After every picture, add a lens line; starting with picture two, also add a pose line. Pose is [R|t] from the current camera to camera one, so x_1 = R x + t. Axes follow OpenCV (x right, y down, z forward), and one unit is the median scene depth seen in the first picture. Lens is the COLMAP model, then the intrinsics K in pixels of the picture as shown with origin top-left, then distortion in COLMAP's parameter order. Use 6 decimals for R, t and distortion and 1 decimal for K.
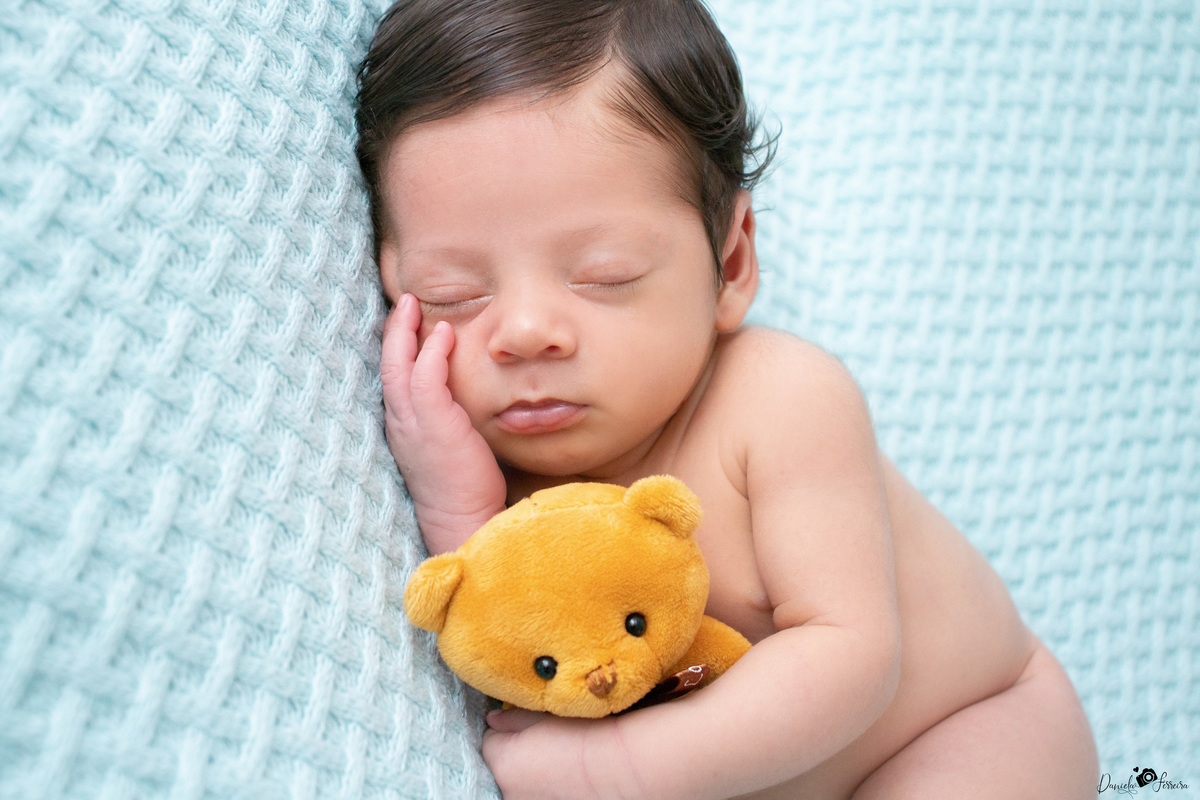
lens RADIAL K [[1729.4, 0, 598.1], [0, 1729.4, 400.6], [0, 0, 1]] dist [0.074366, 0.000000]
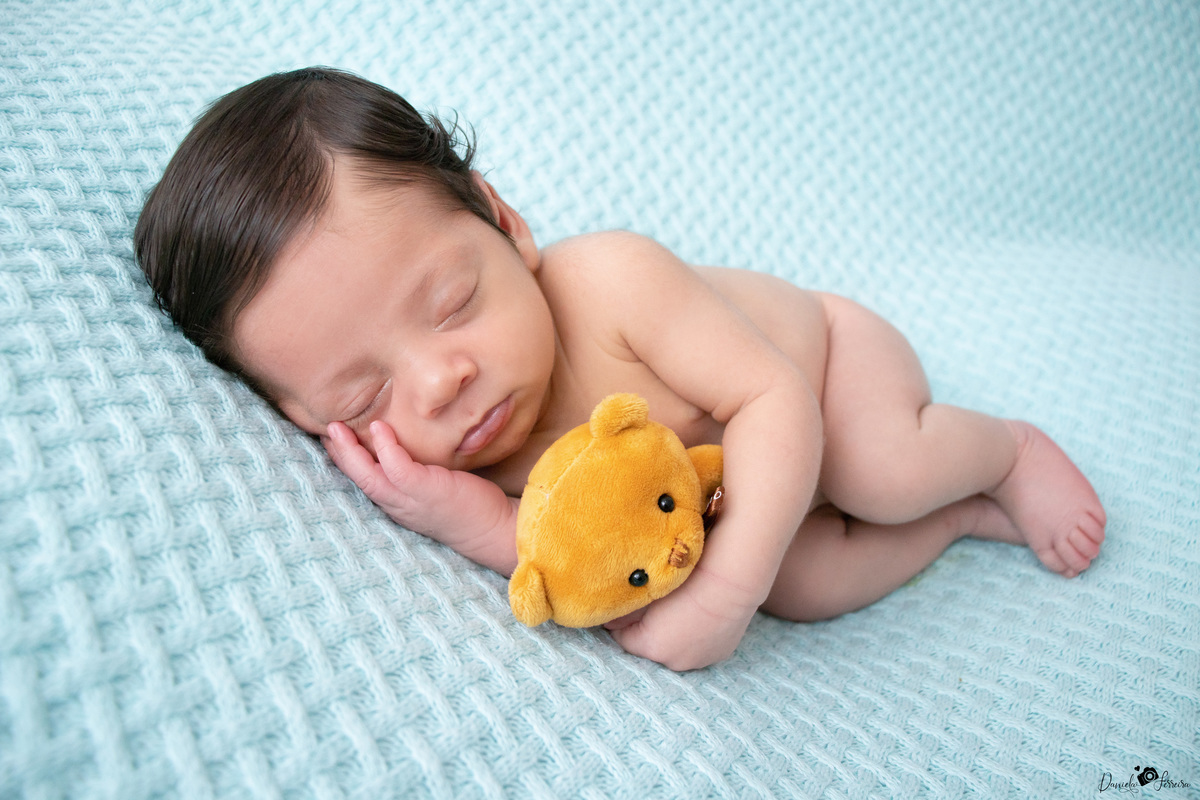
lens RADIAL K [[1084.4, 0, 605.4], [0, 1084.4, 402.9], [0, 0, 1]] dist [-0.124188, 0.095740]
pose [[0.729238, -0.666515, 0.154821, -0.080578], [0.627829, 0.741723, 0.235963, -0.132708], [-0.272107, -0.074872, 0.959350, 0.258423]]
